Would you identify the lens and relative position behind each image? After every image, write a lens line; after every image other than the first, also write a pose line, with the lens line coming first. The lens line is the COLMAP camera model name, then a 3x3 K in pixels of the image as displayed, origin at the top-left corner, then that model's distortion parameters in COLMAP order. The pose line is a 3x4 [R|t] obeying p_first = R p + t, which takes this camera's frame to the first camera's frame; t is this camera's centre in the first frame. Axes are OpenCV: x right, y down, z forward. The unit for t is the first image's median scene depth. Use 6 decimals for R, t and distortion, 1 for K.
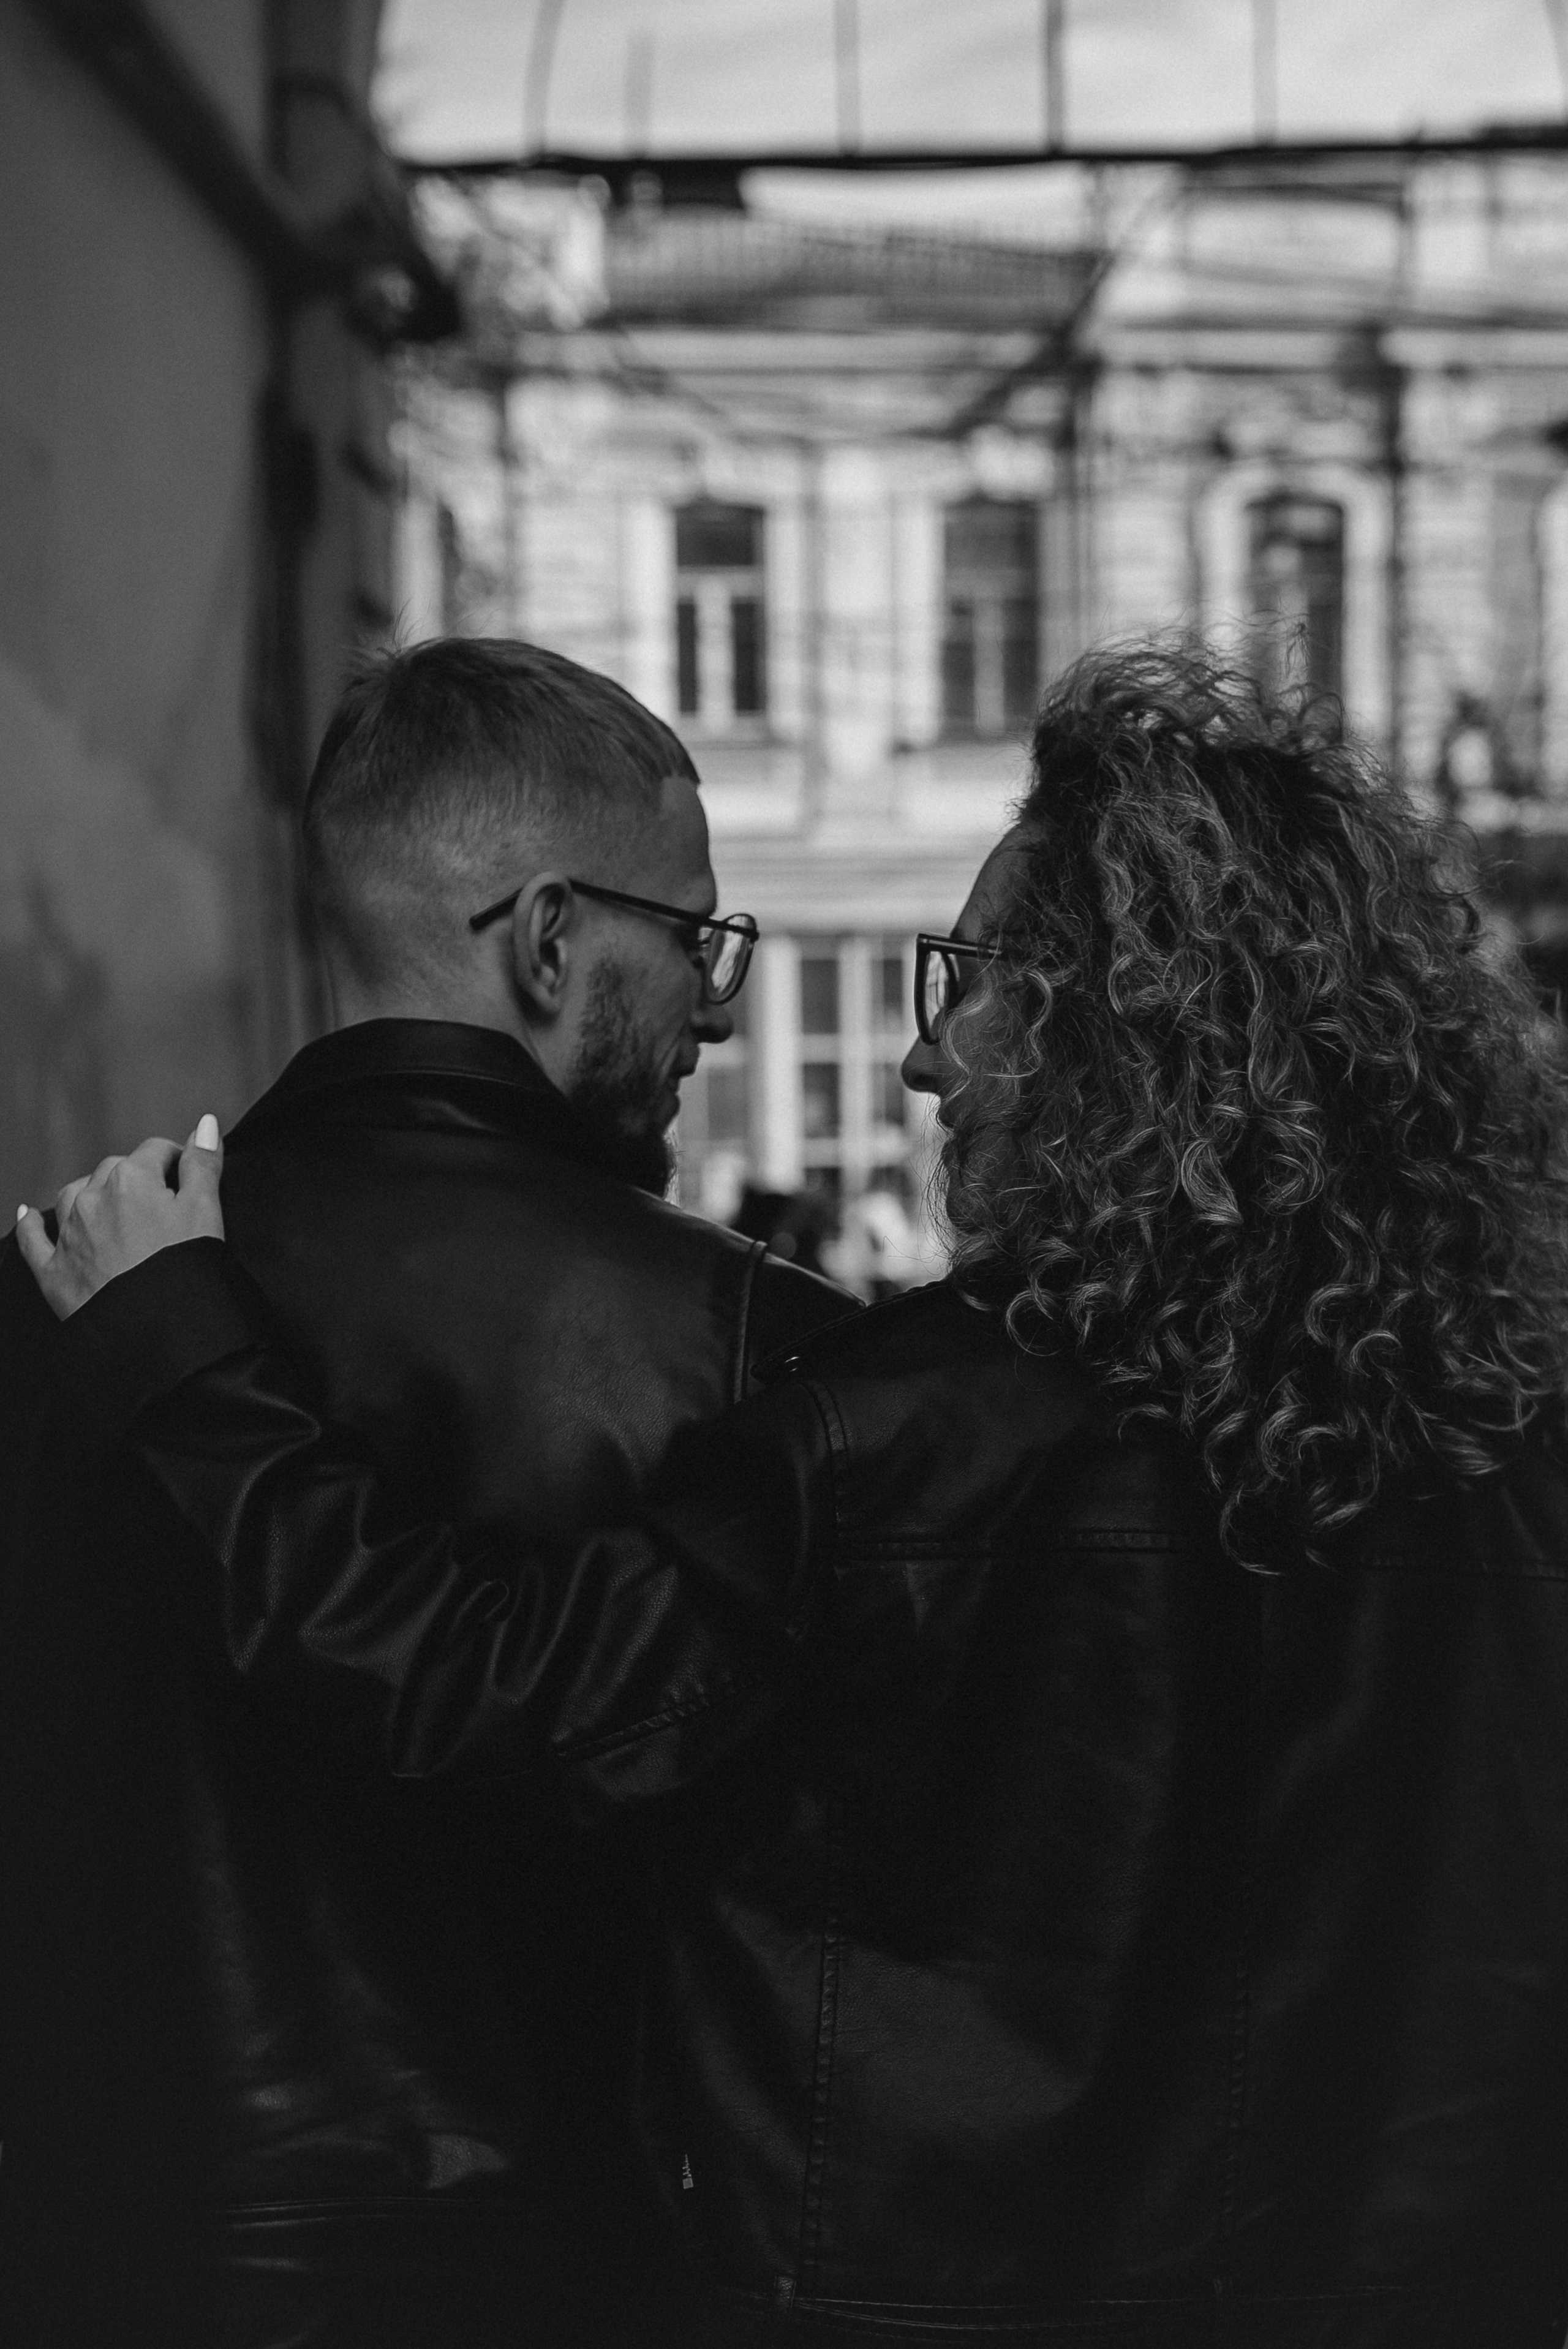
lens RADIAL K [[2259.5, 0, 770.5], [0, 2259.5, 1181.7], [0, 0, 1]] dist [0.000554, 0.002624]
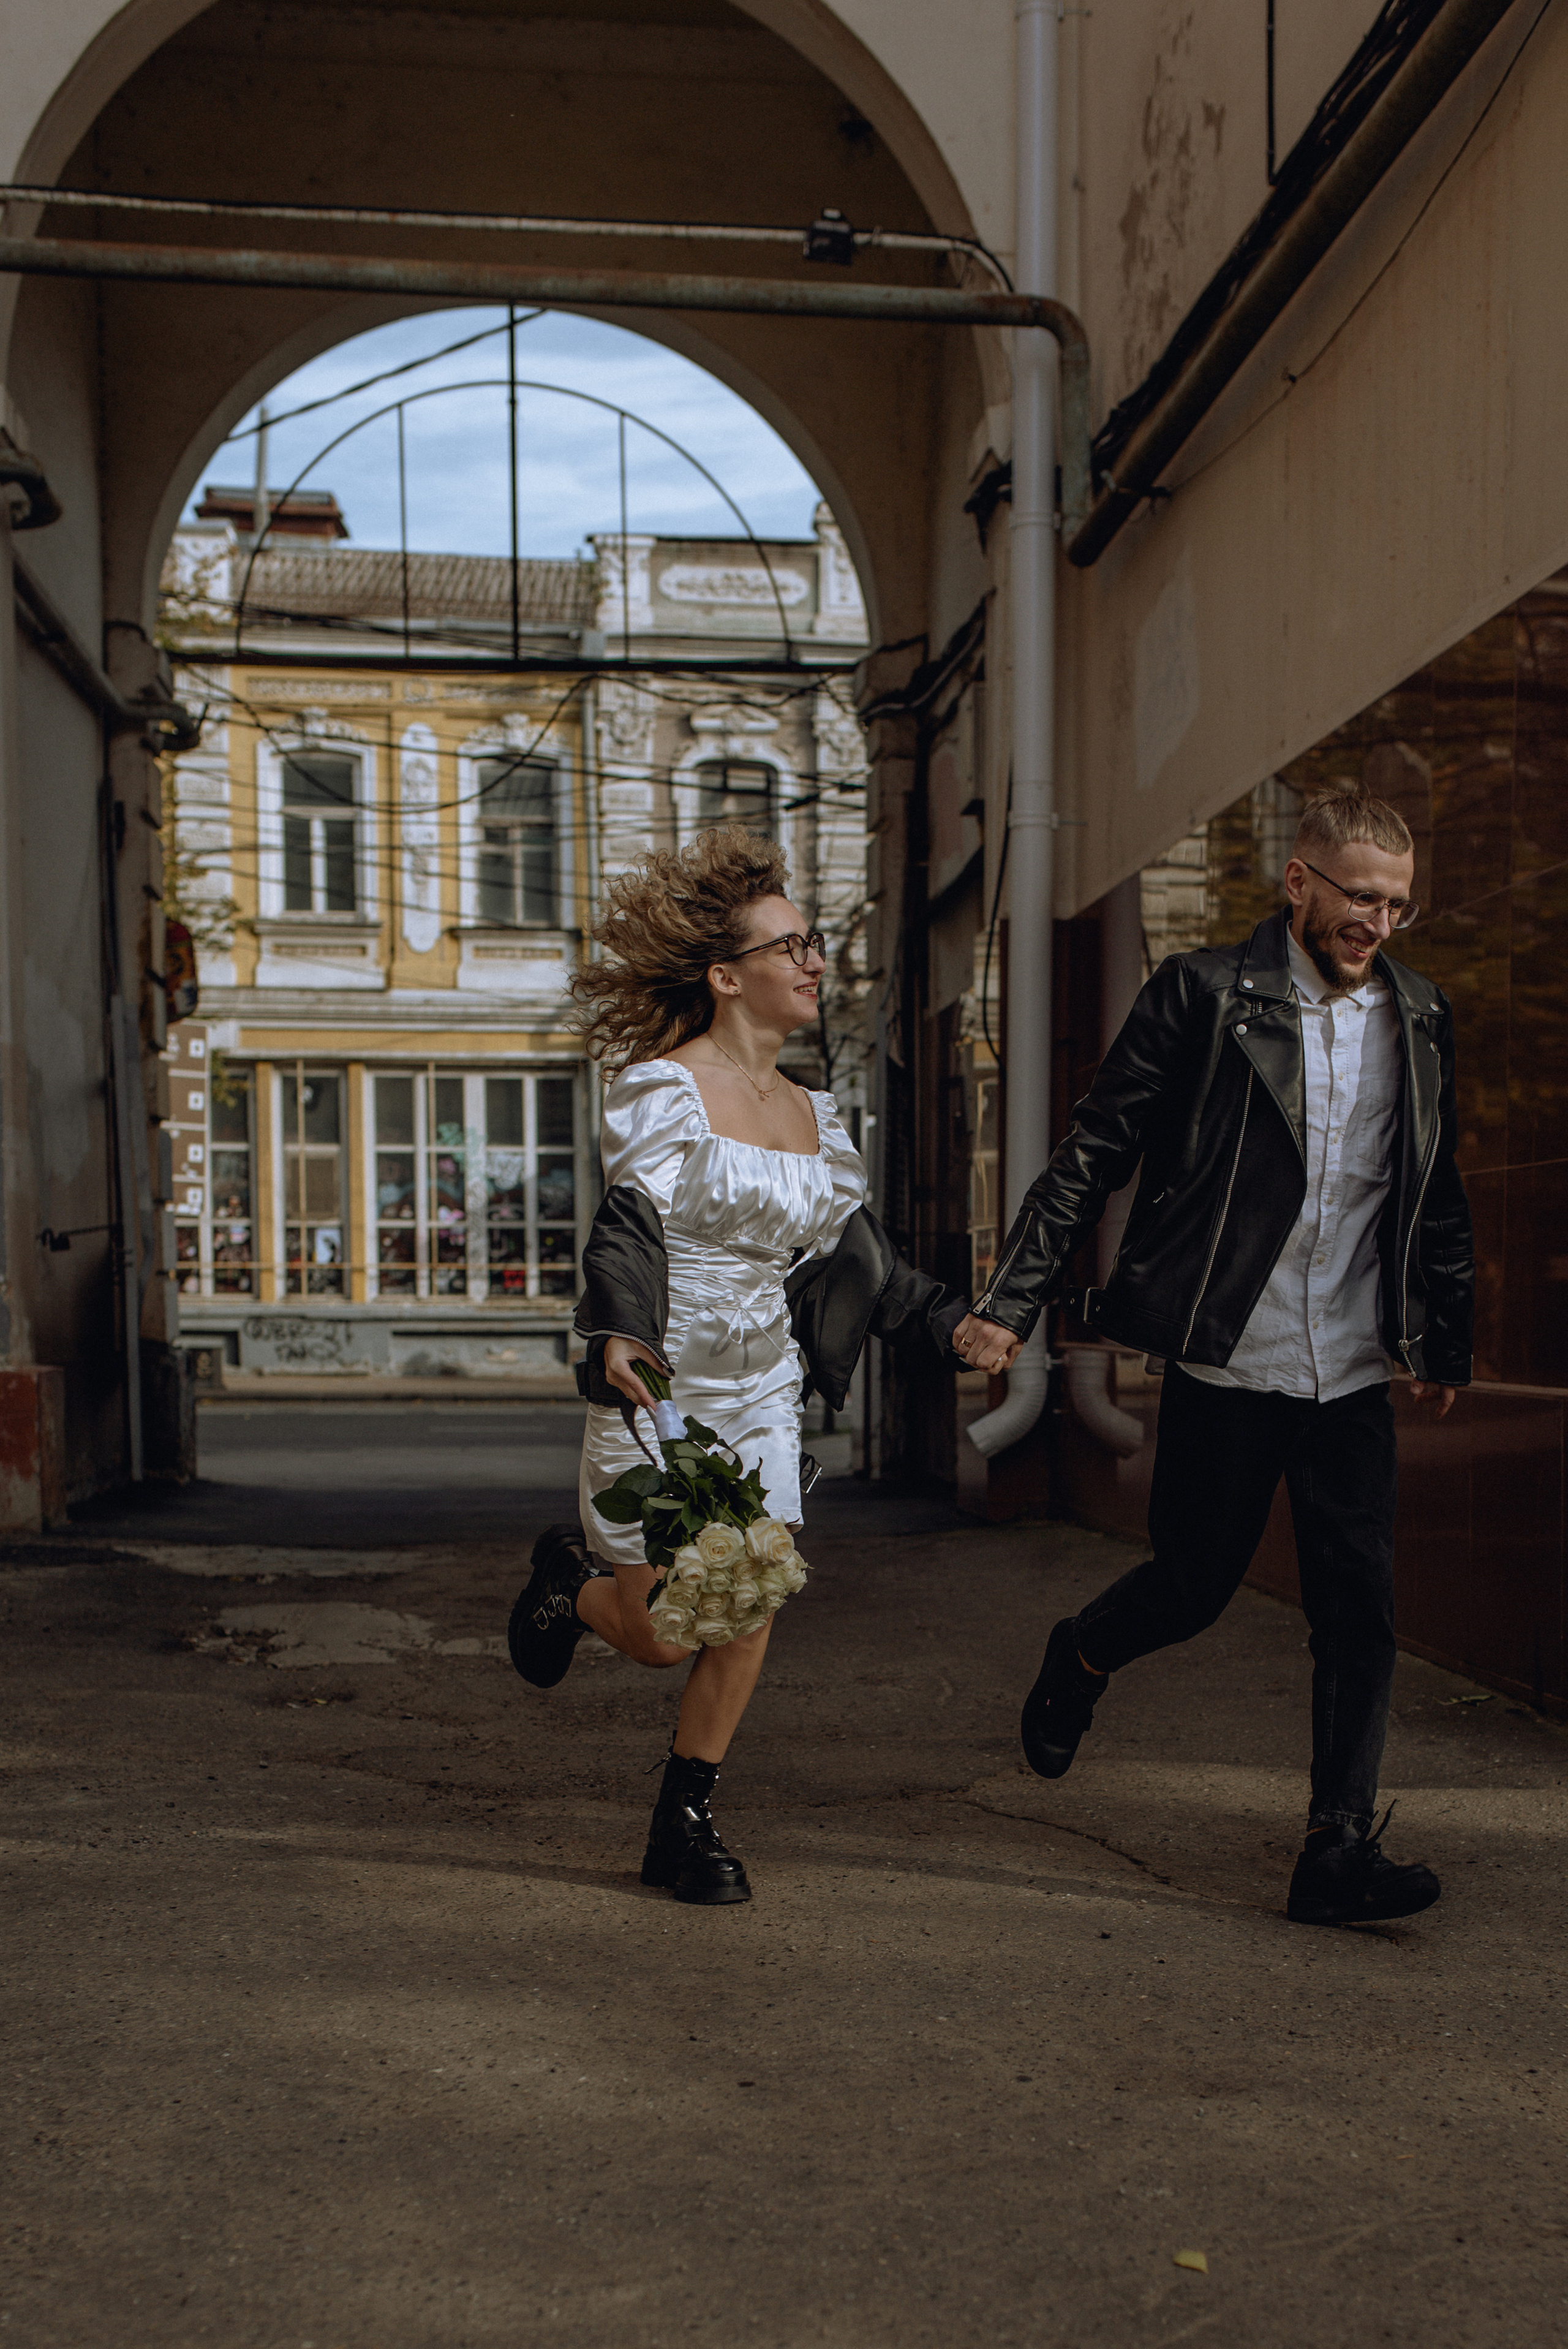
lens RADIAL K [[2259.2, 0, 770.5], [0, 2259.2, 1181.7], [0, 0, 1]] dist [0.000554, 0.002624]
pose [[0.982493, 0.004993, 0.186233, -0.008605], [0.005857, 0.998319, -0.057664, 0.040325], [-0.186208, 0.057746, 0.980812, -0.386551]]
